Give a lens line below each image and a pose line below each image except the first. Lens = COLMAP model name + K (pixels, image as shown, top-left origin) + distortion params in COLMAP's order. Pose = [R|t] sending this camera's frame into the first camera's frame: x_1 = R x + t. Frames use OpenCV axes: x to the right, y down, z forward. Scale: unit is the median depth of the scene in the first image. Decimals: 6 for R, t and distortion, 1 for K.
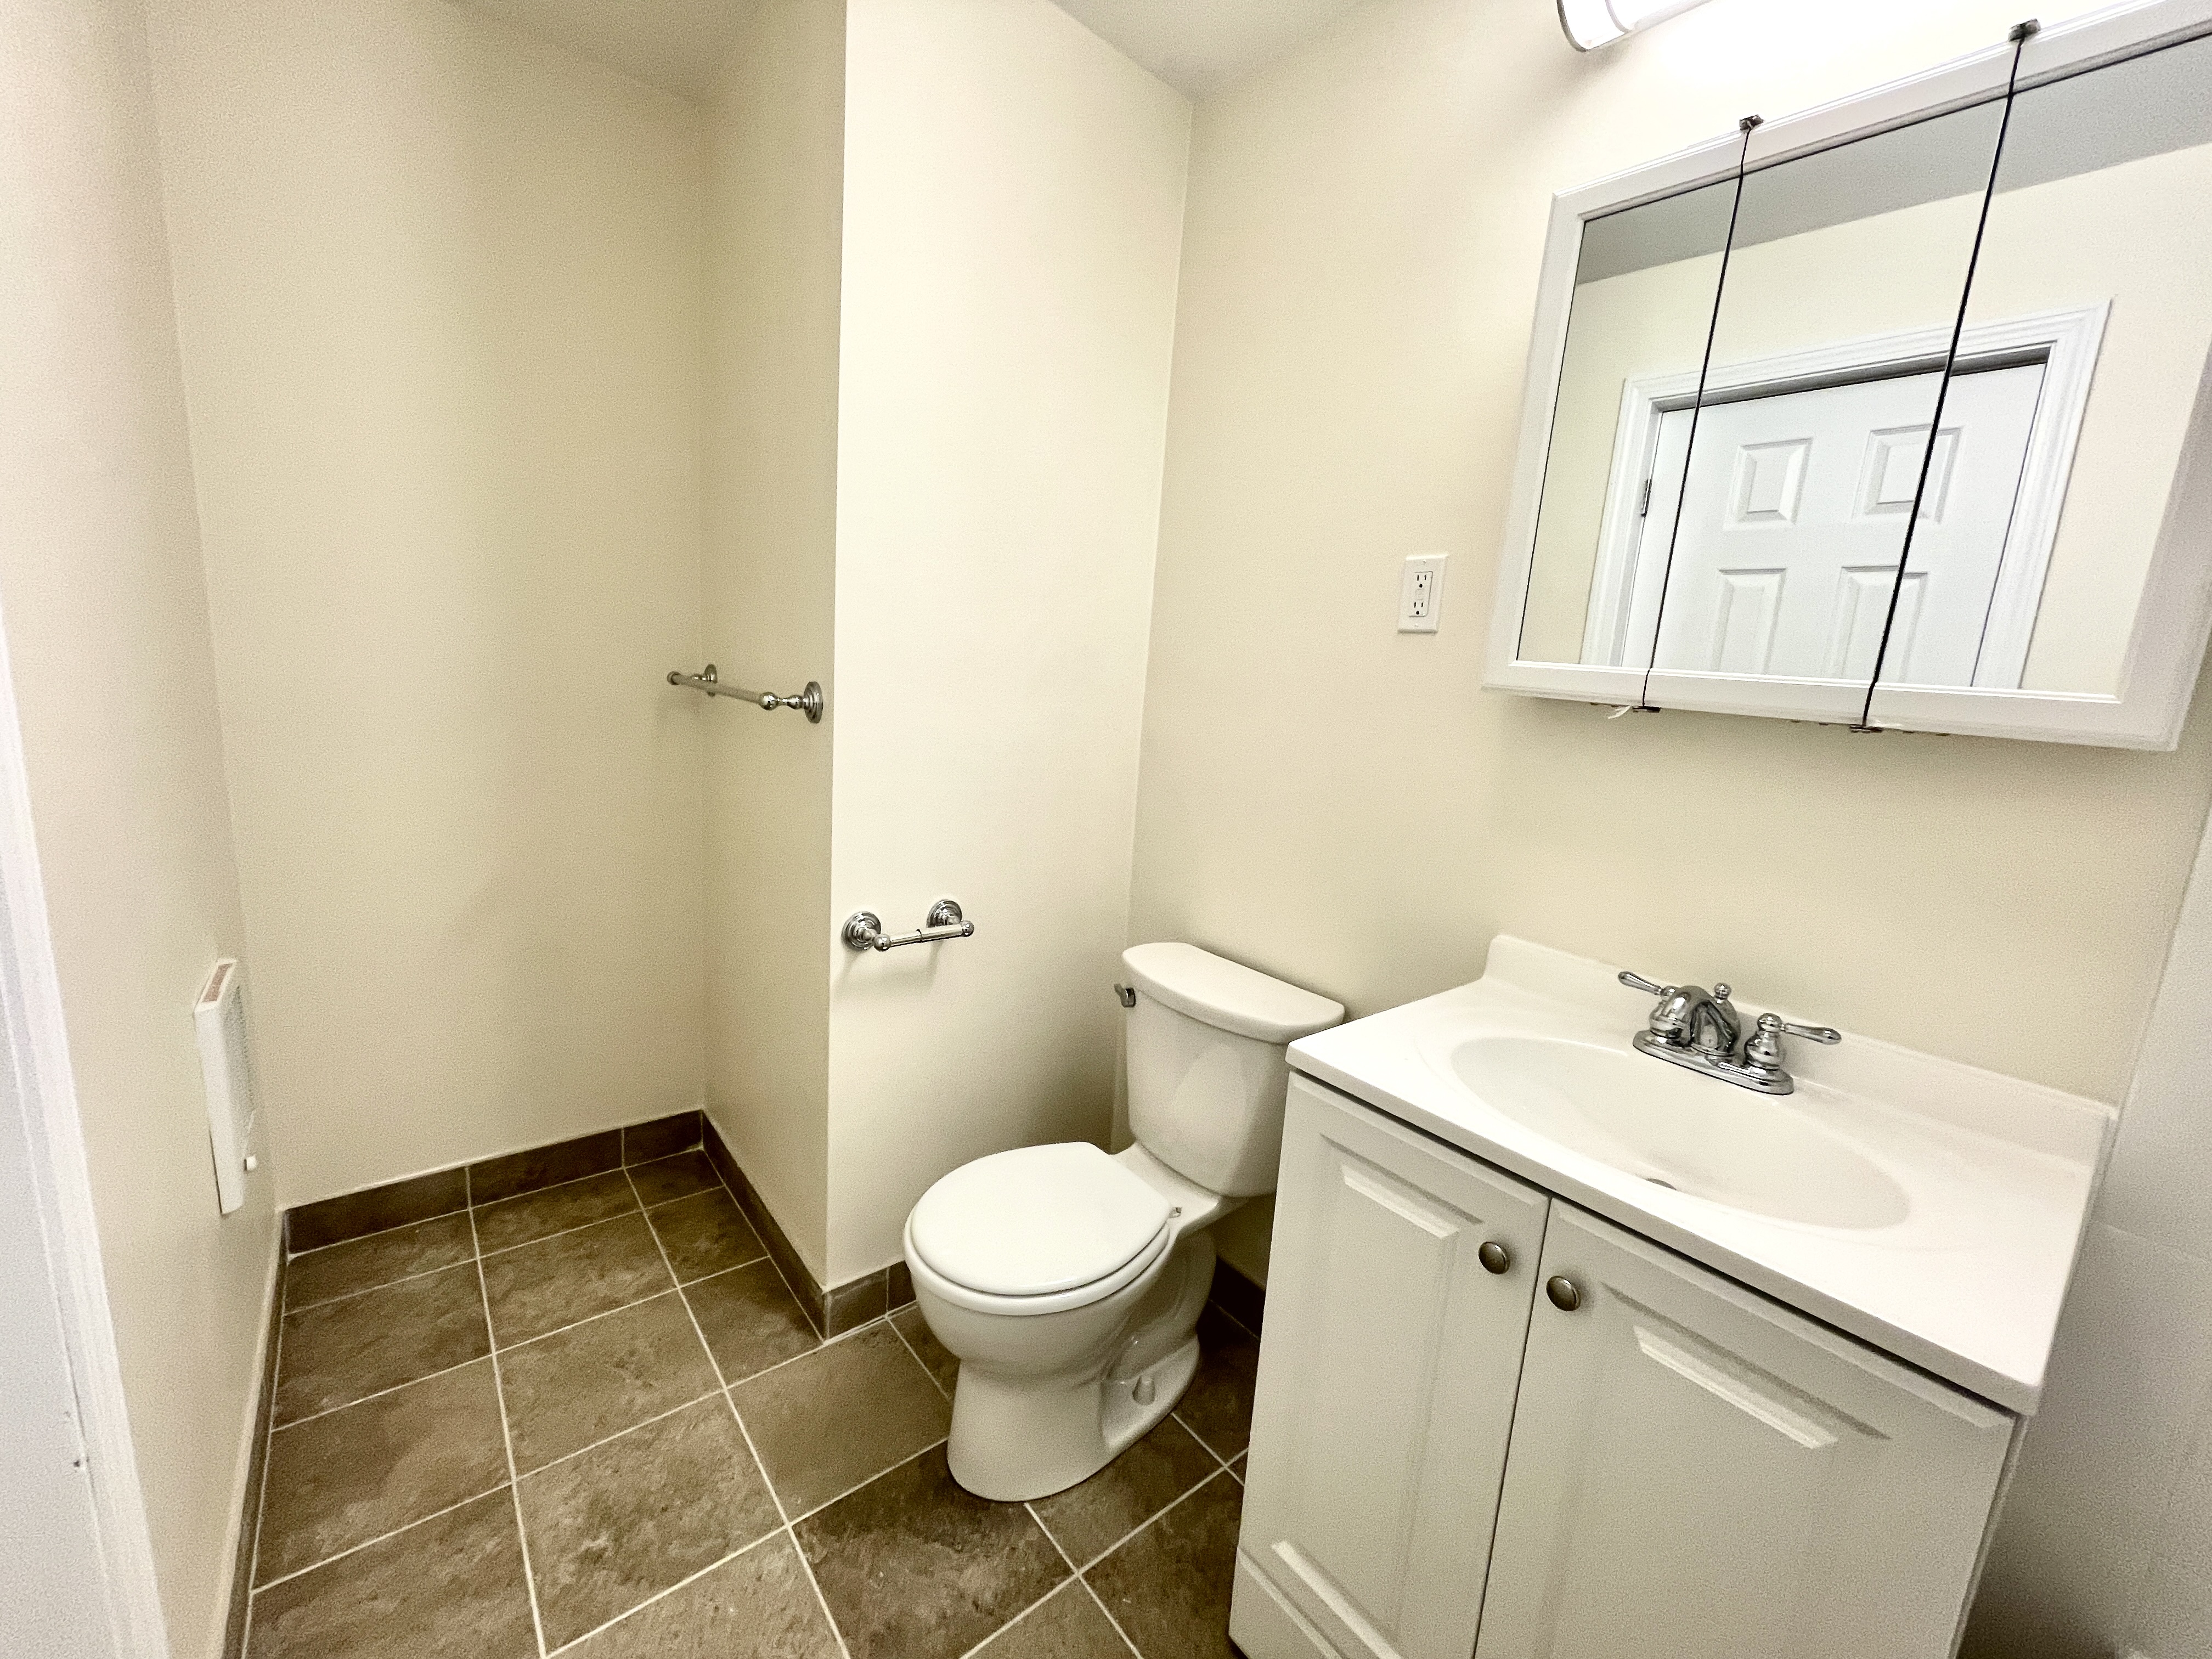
lens RADIAL K [[911.9, 0, 1105.8], [0, 911.9, 830.3], [0, 0, 1]] dist [0.014996, 0.000596]
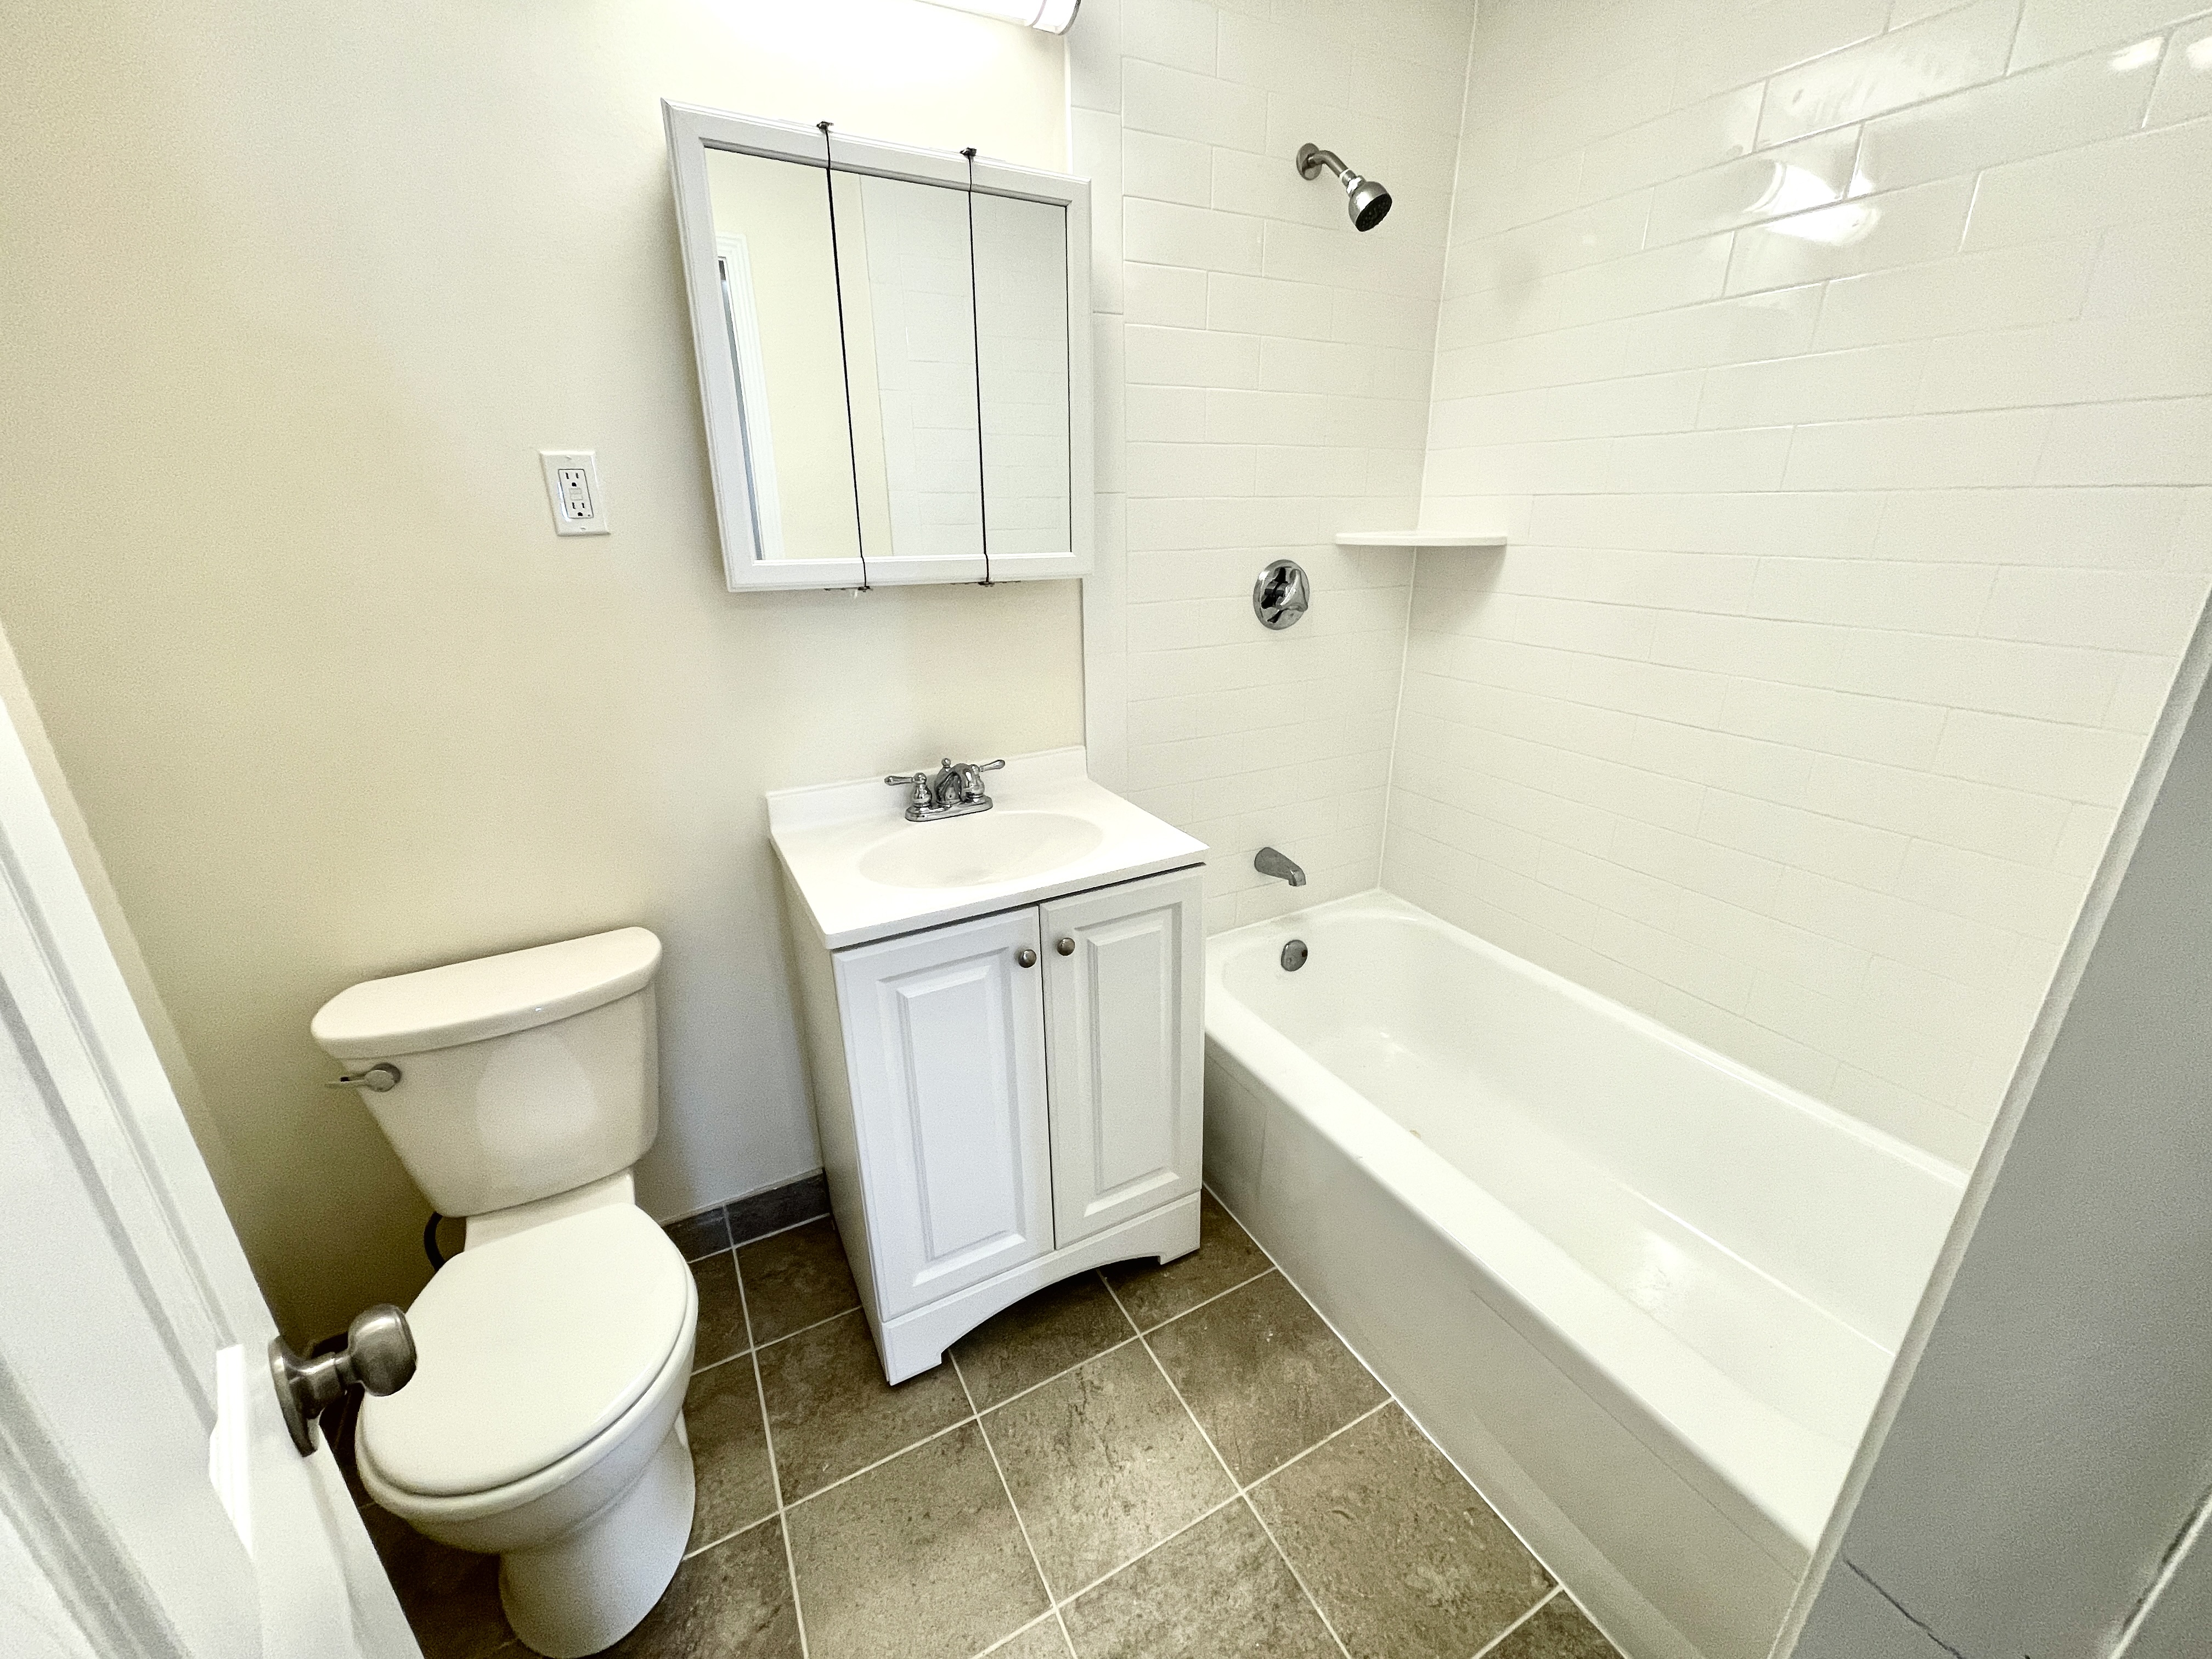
lens RADIAL K [[911.9, 0, 1097.9], [0, 911.9, 830.1], [0, 0, 1]] dist [0.014996, 0.000596]
pose [[0.189778, -0.398751, 0.897208, -0.589994], [0.209362, 0.909233, 0.359811, -0.185292], [-0.959246, 0.119557, 0.256035, 0.306996]]
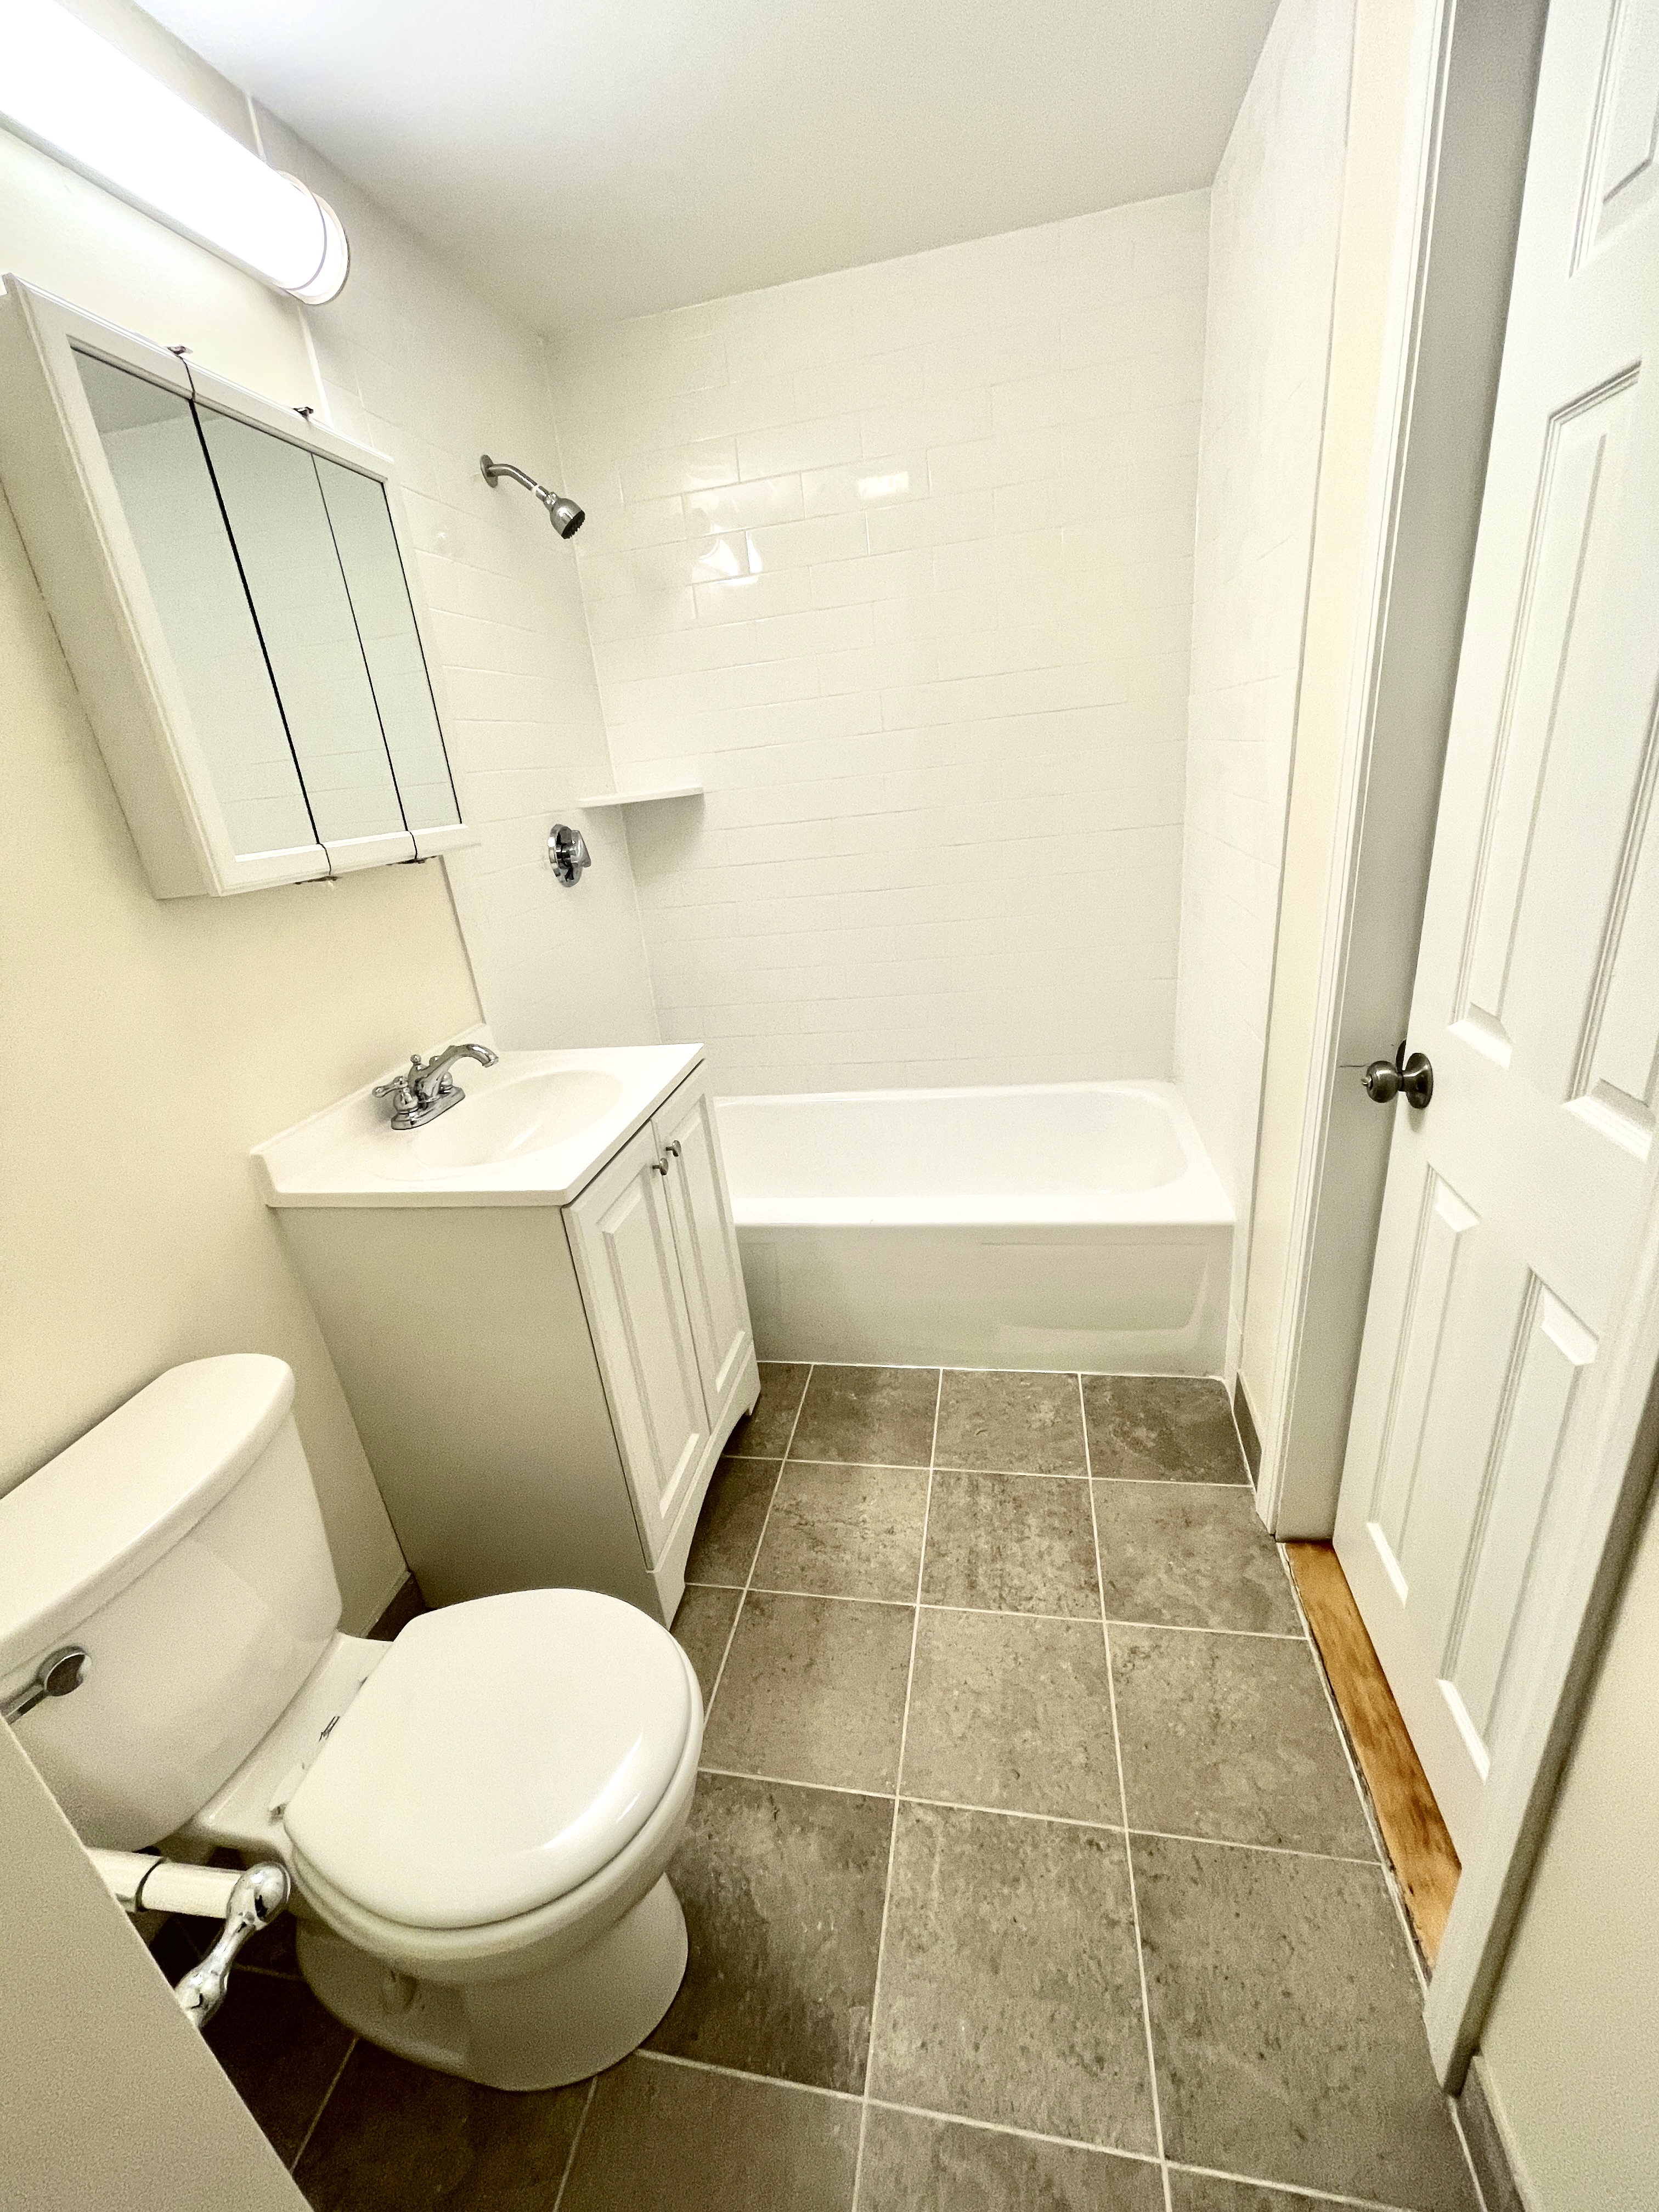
lens RADIAL K [[911.9, 0, 826.7], [0, 911.9, 1104.2], [0, 0, 1]] dist [0.014996, 0.000596]
pose [[-0.652567, -0.275770, 0.705767, -0.655898], [0.195904, 0.838352, 0.508712, -0.310966], [-0.731969, 0.470231, -0.493056, 1.056558]]
